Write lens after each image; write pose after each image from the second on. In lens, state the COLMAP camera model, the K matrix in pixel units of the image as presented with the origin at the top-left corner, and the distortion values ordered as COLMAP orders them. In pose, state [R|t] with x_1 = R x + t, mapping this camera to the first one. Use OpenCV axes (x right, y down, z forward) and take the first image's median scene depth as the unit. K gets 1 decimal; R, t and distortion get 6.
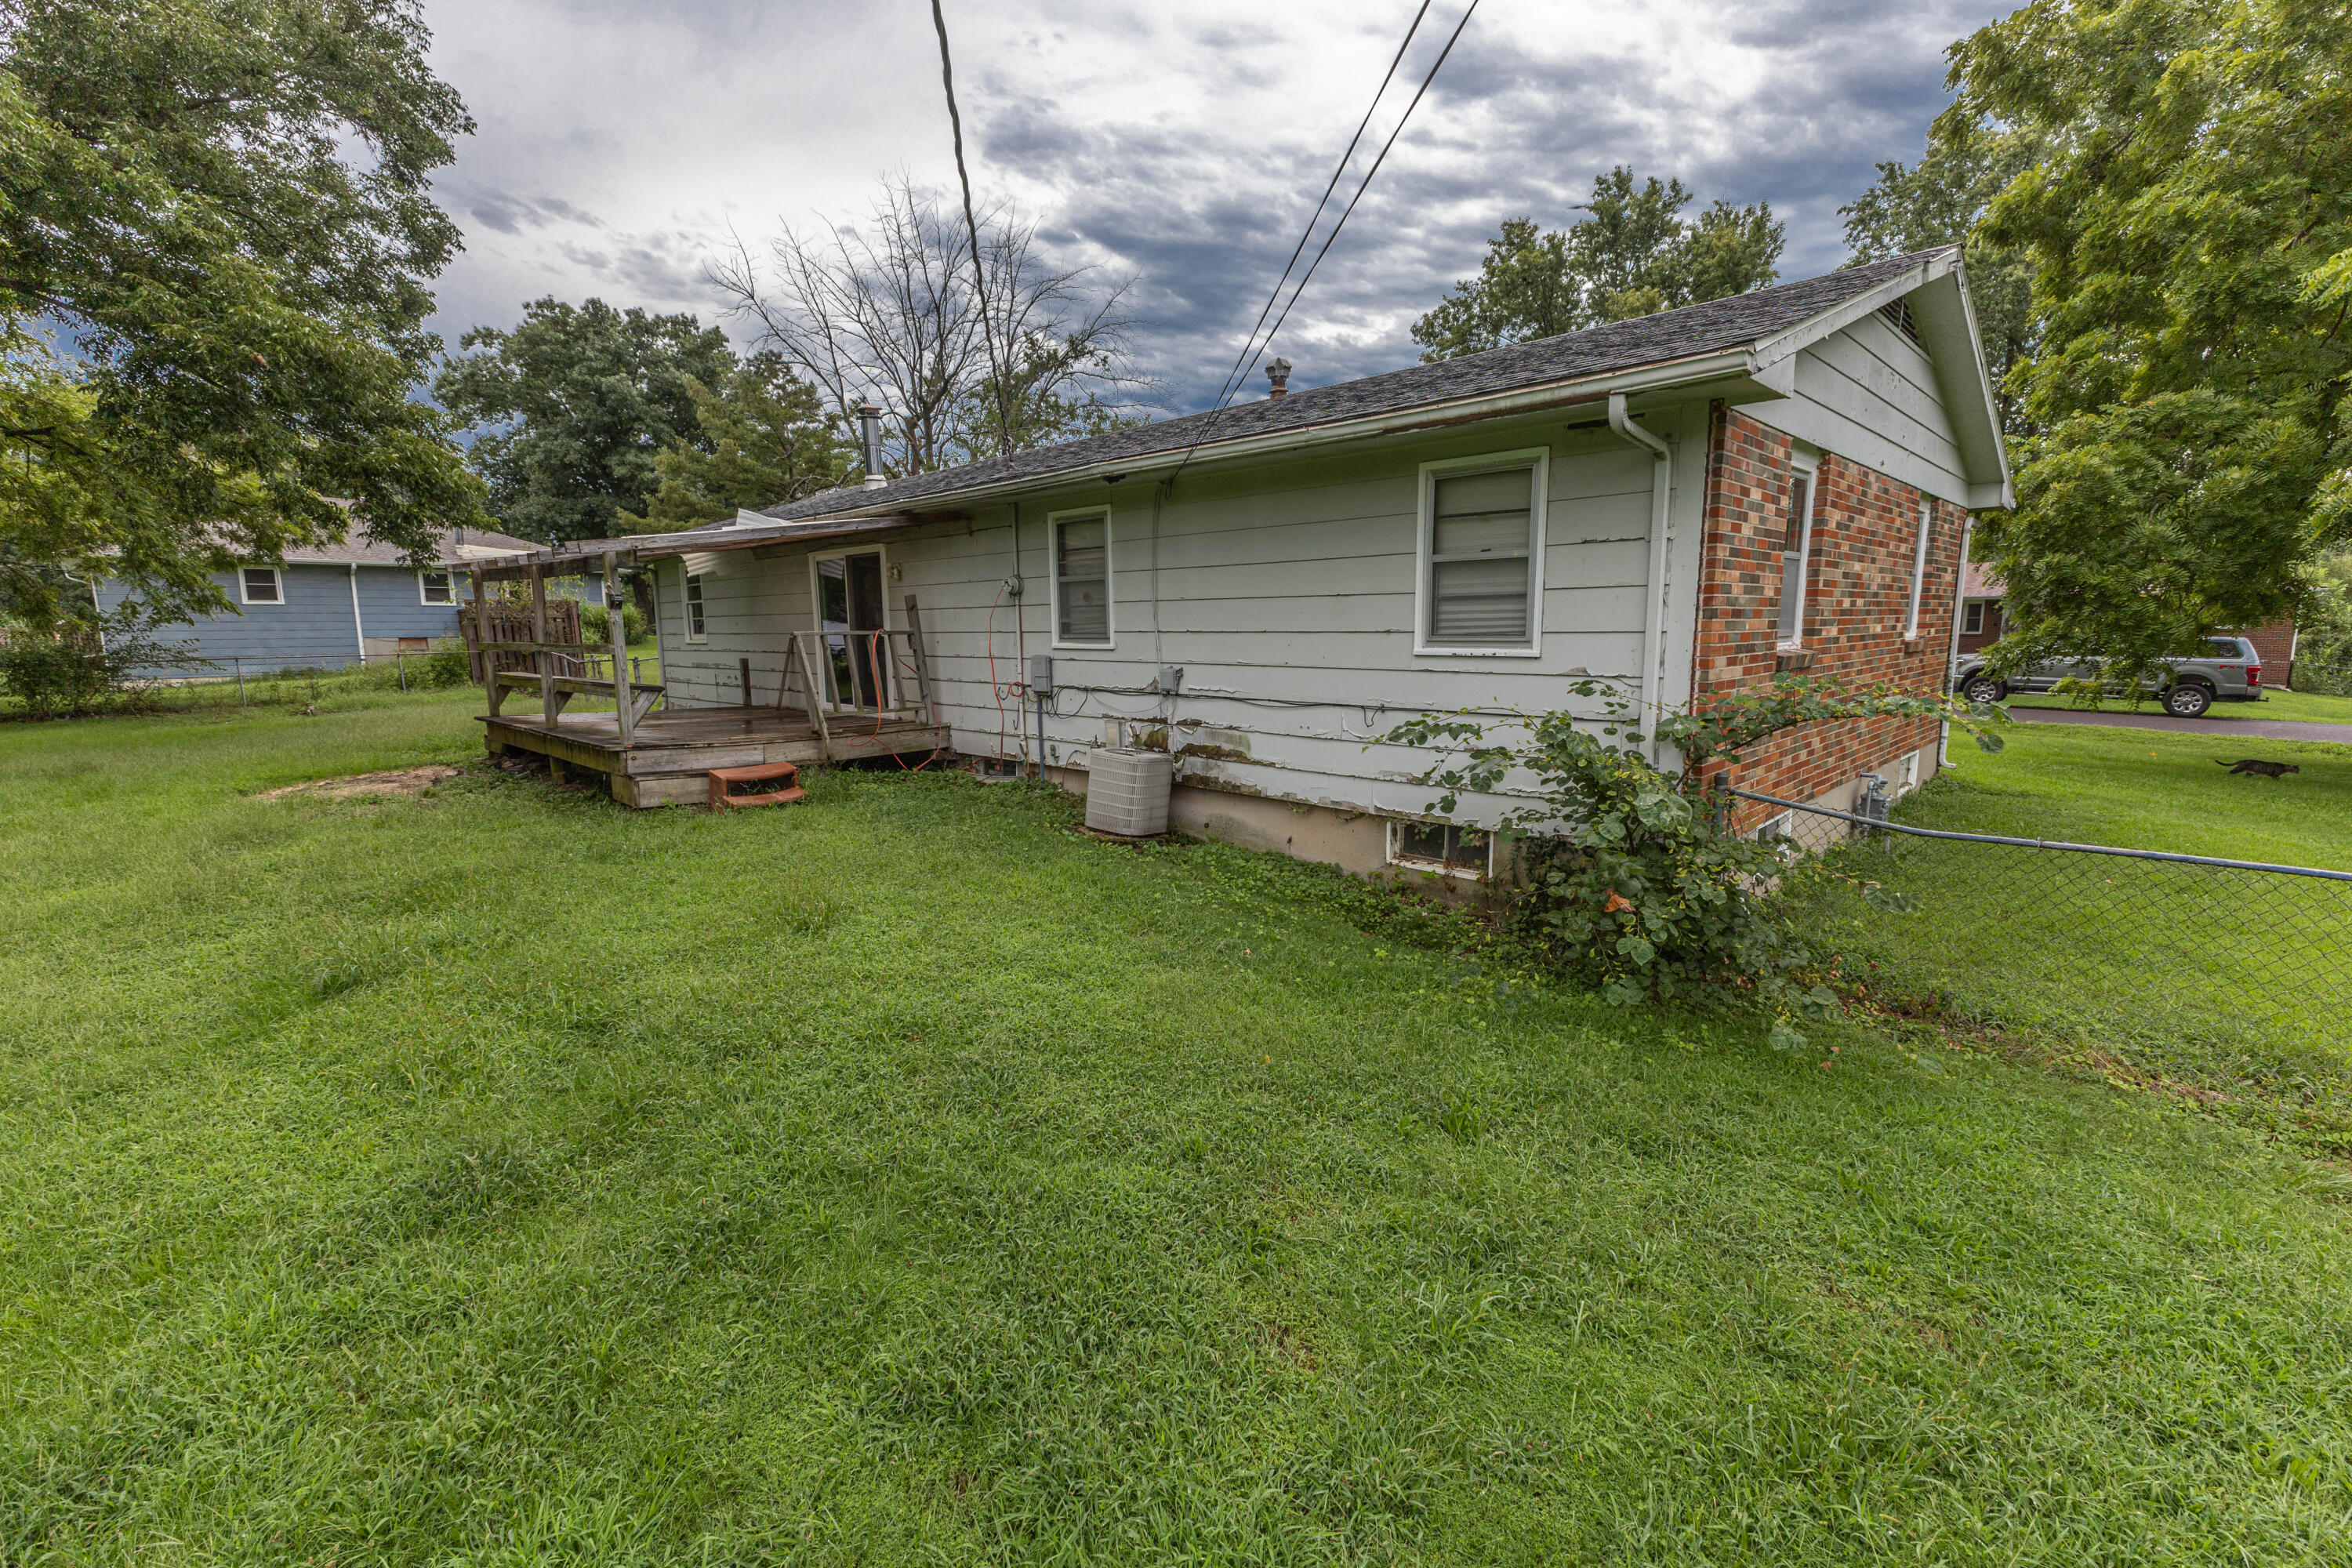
lens RADIAL K [[1011.3, 0, 1183.9], [0, 1011.3, 786.1], [0, 0, 1]] dist [0.015508, -0.002933]
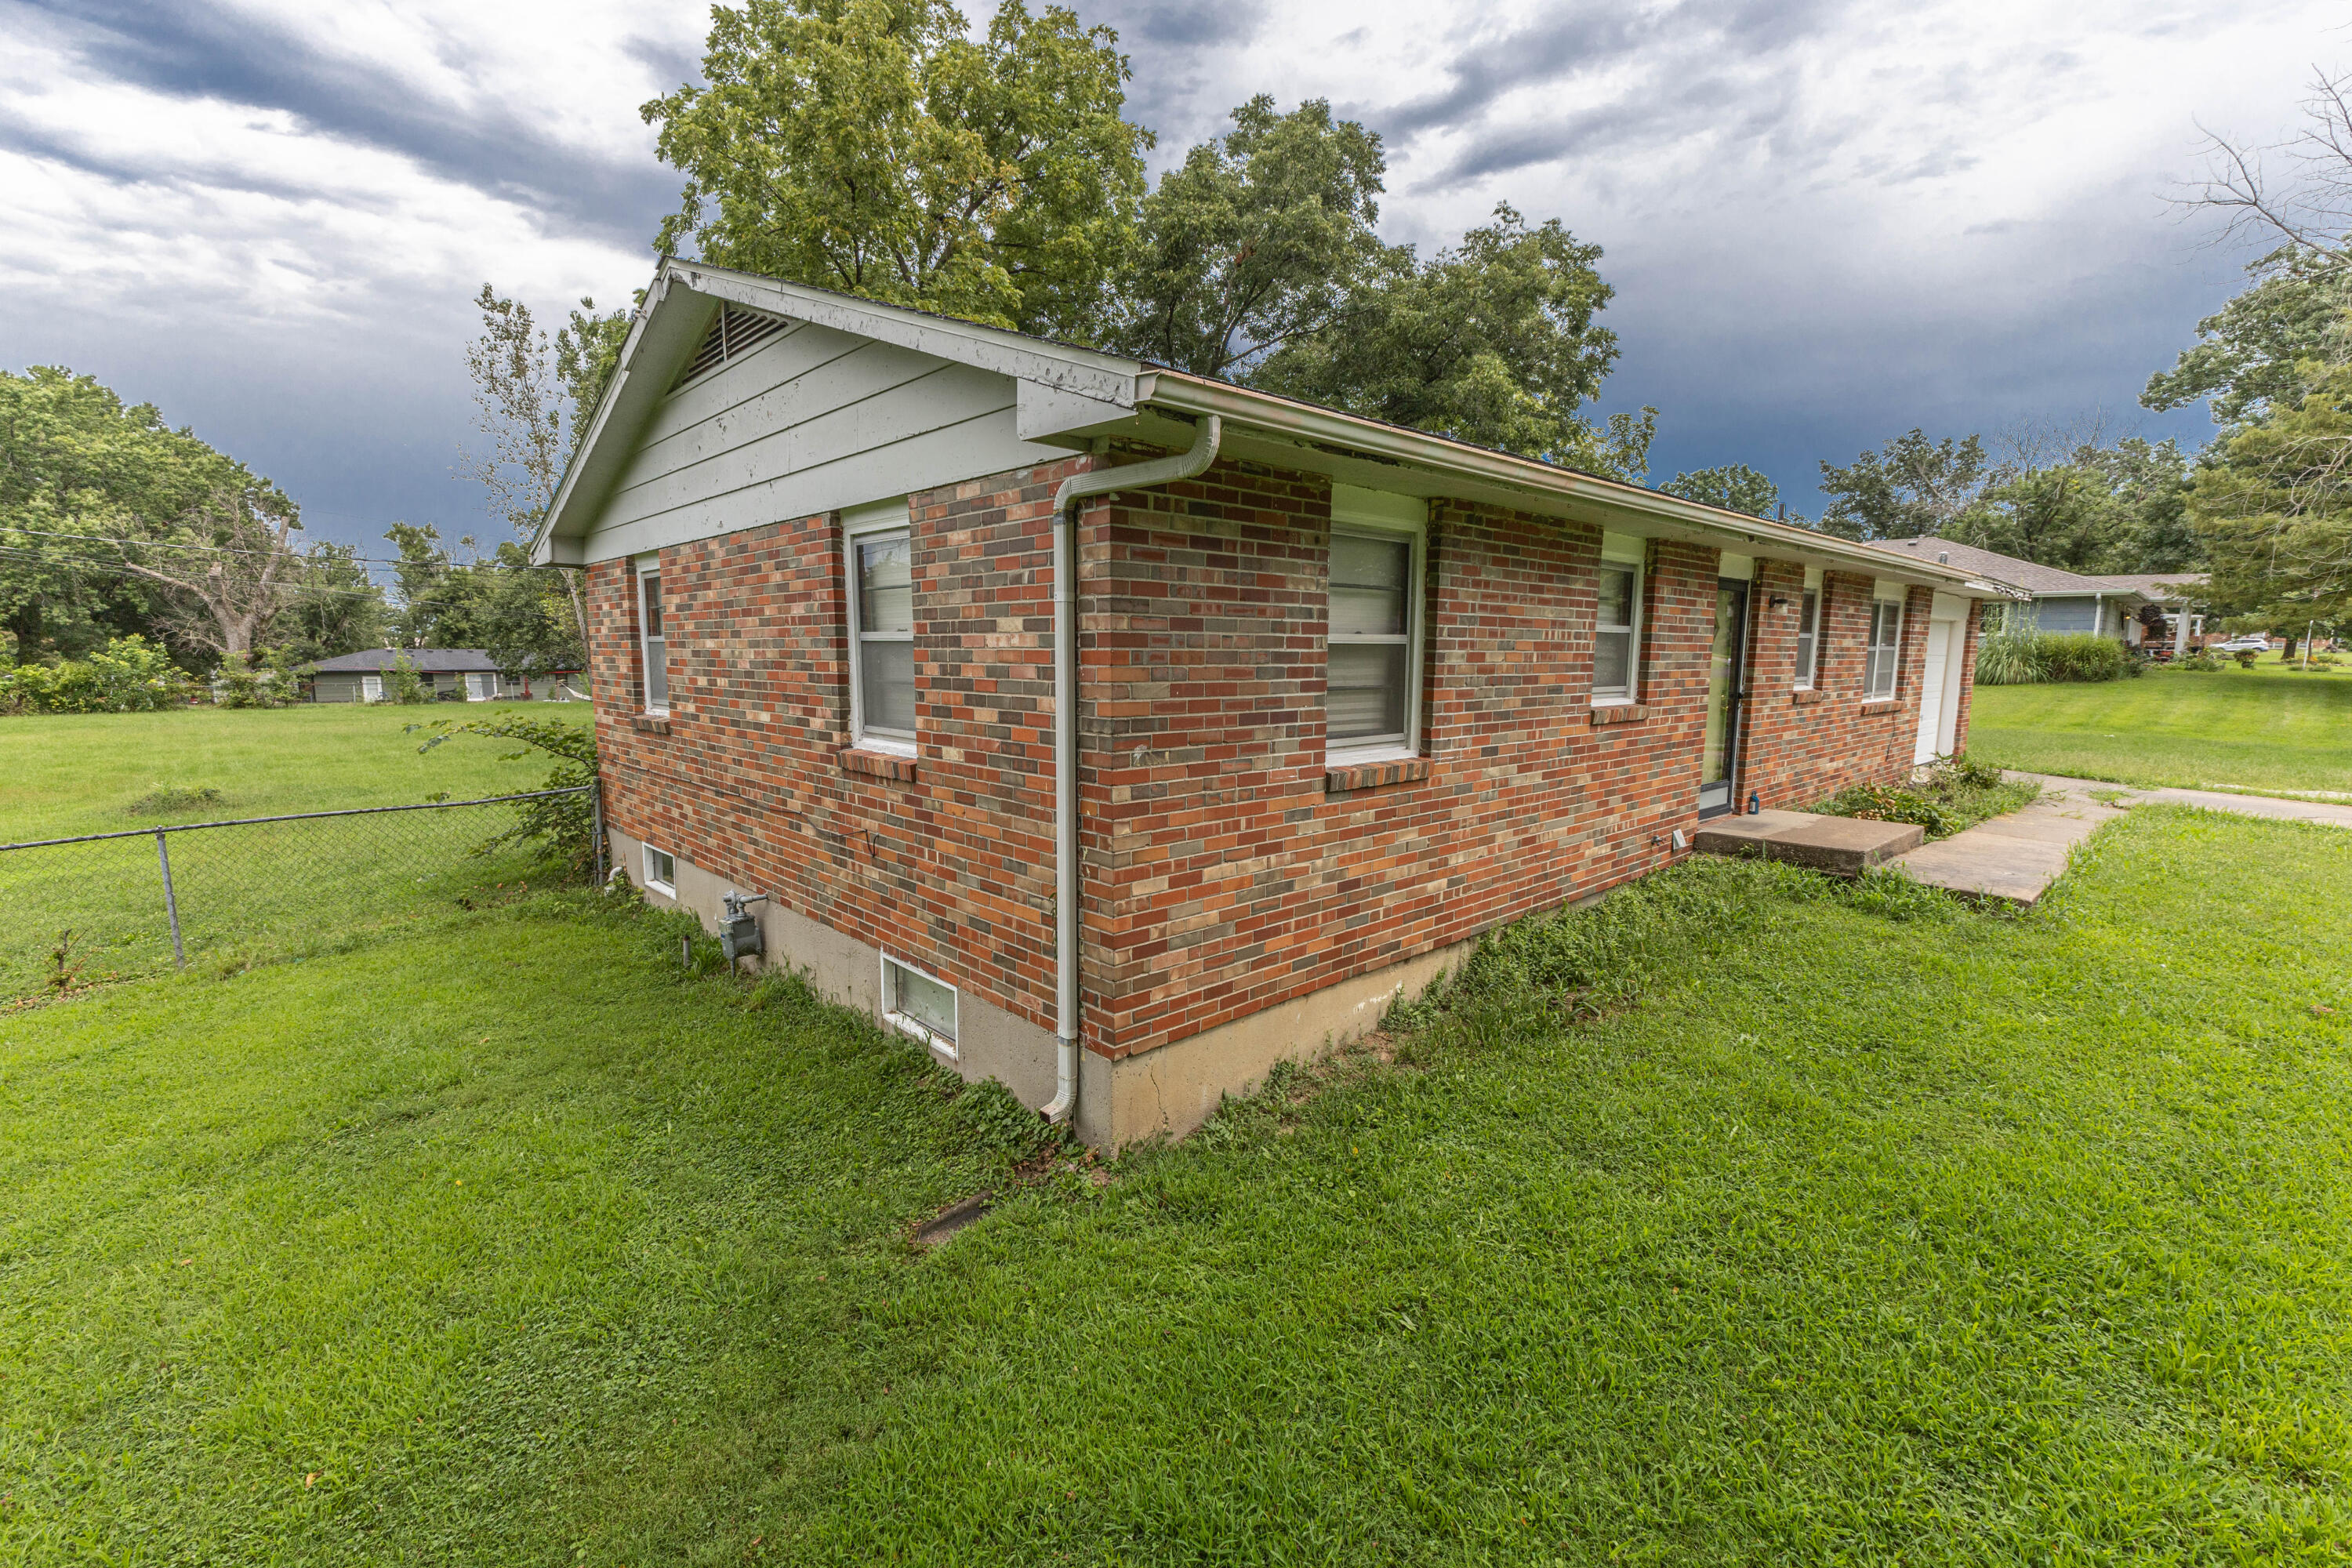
lens RADIAL K [[1011.3, 0, 1172.5], [0, 1011.3, 782.3], [0, 0, 1]] dist [0.015508, -0.002933]
pose [[-0.044231, 0.138160, -0.989422, 1.620919], [-0.161990, 0.976293, 0.143568, -0.300995], [0.985801, 0.166627, -0.020802, 1.495237]]
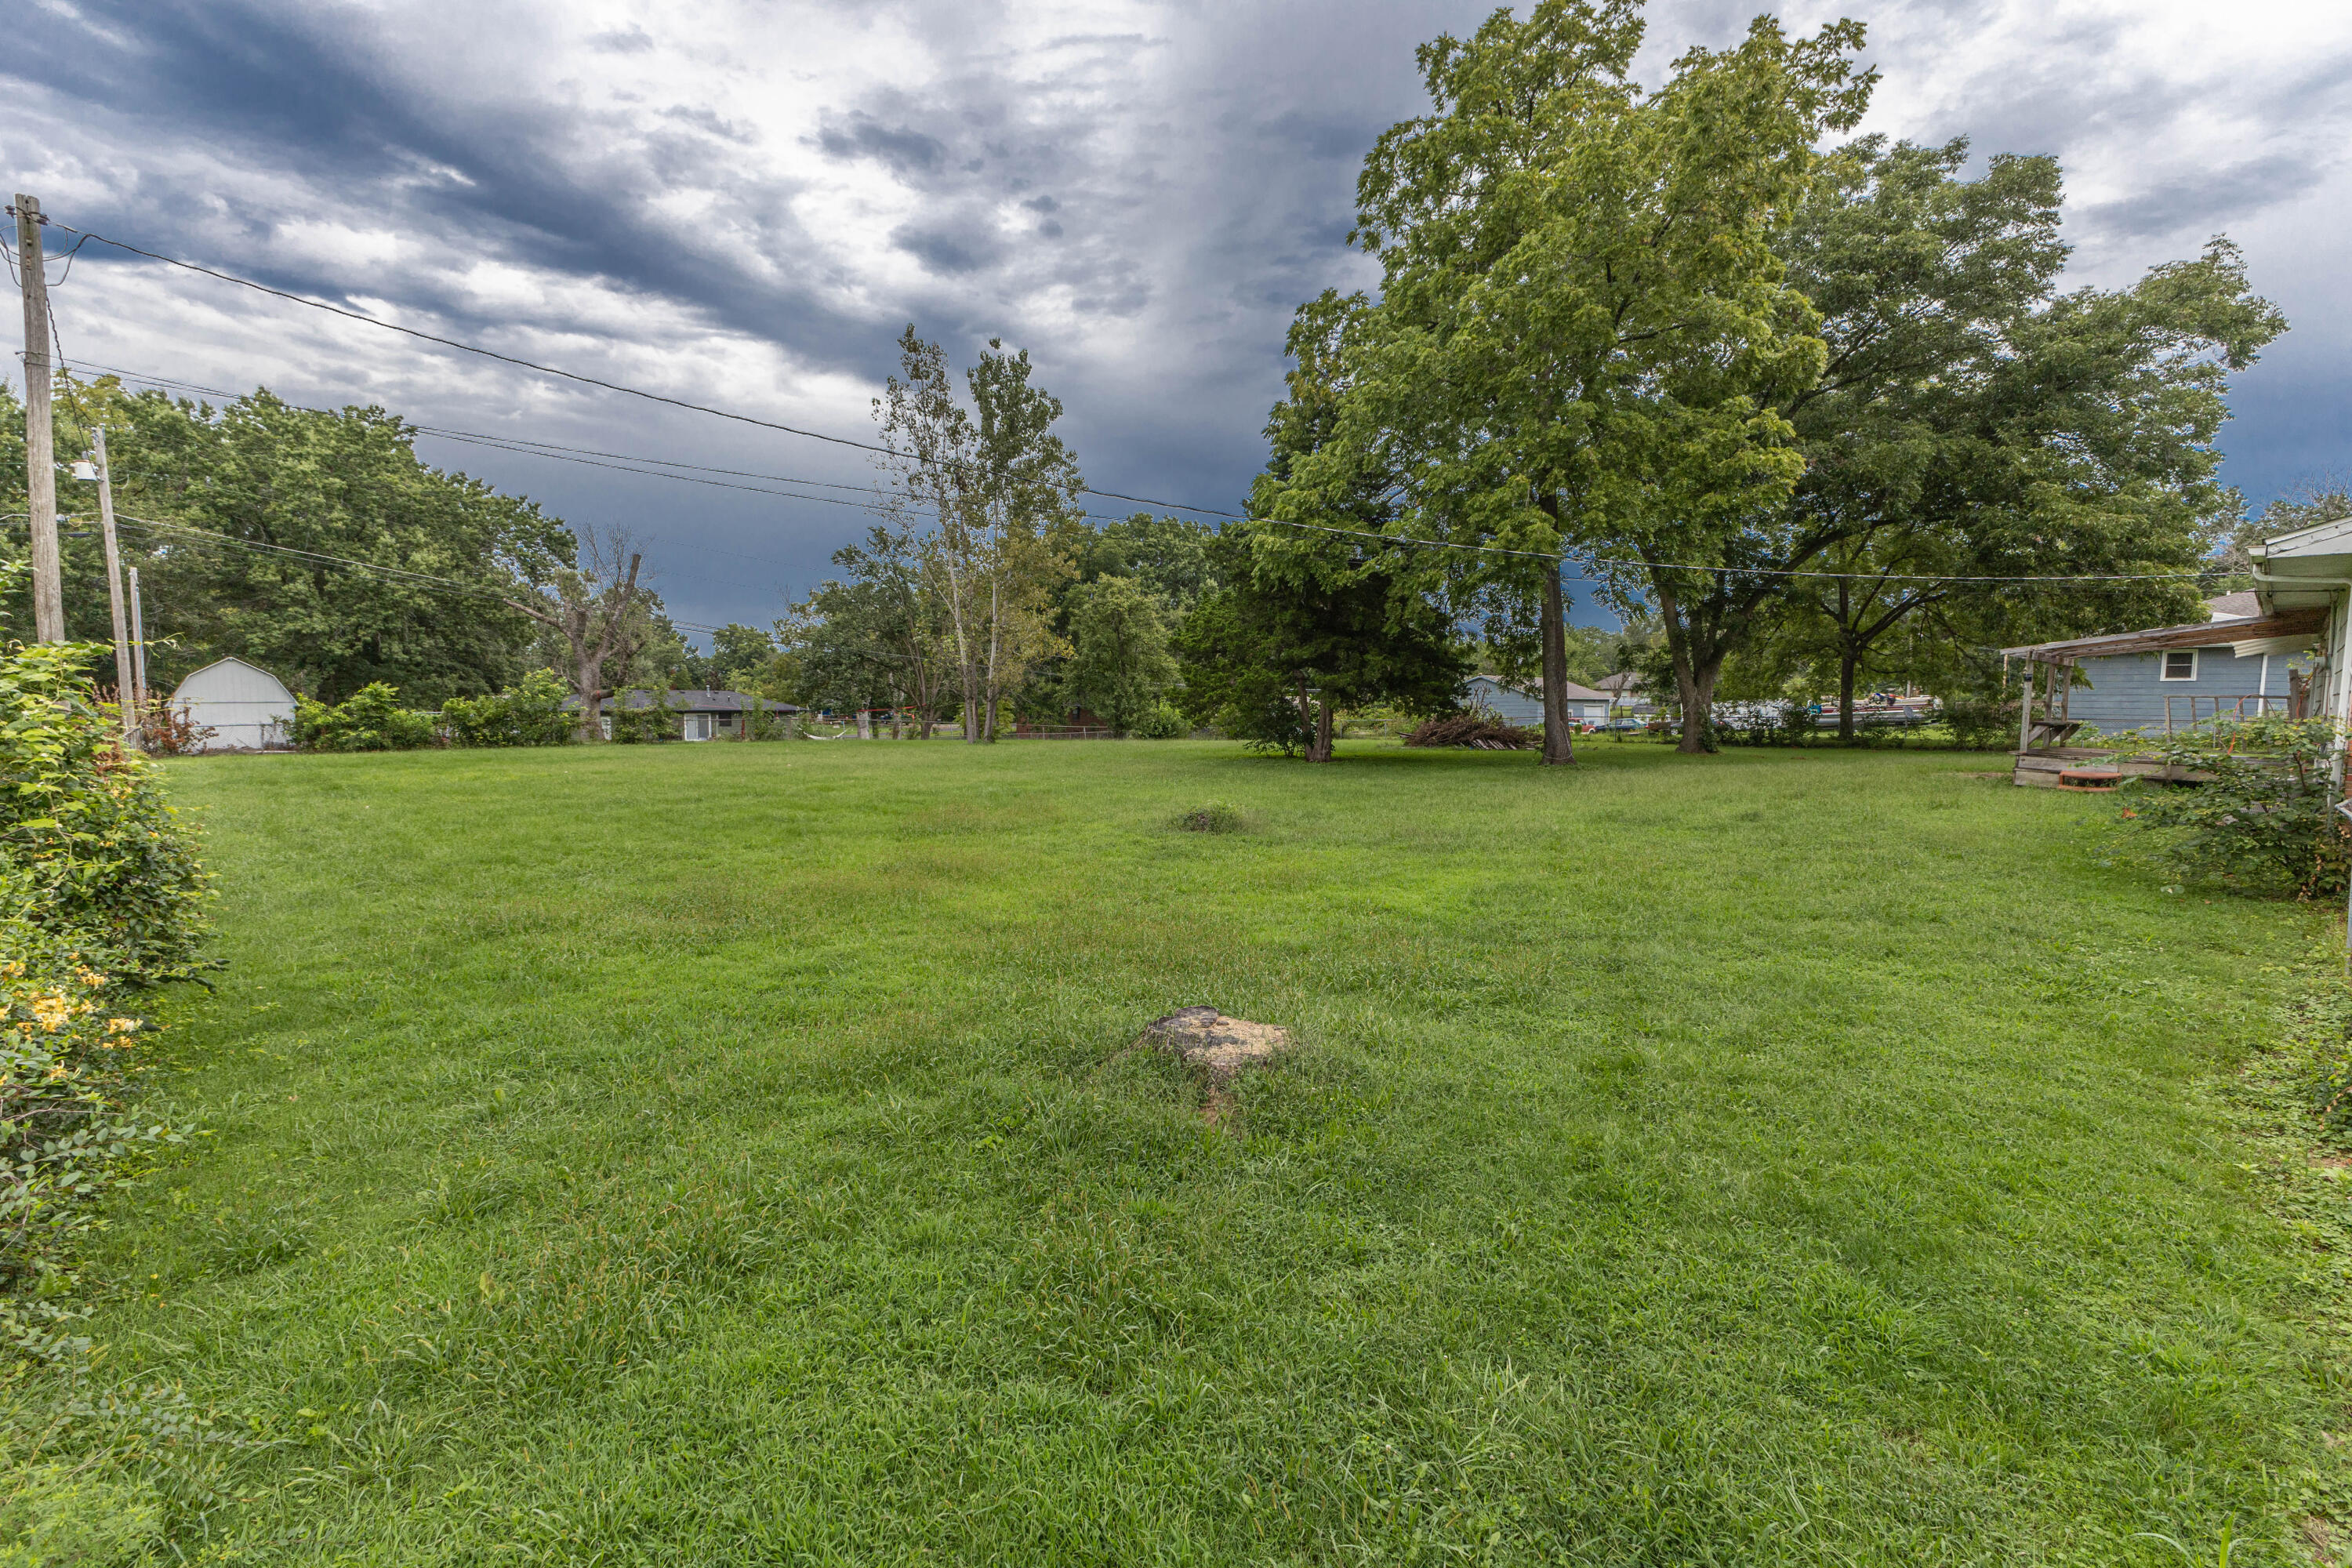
lens RADIAL K [[1011.3, 0, 1183.1], [0, 1011.3, 783.6], [0, 0, 1]] dist [0.015508, -0.002933]
pose [[-0.045070, 0.090350, -0.994890, 1.615573], [-0.167293, 0.981155, 0.096681, 0.106880], [0.984877, 0.170795, -0.029106, -0.533546]]
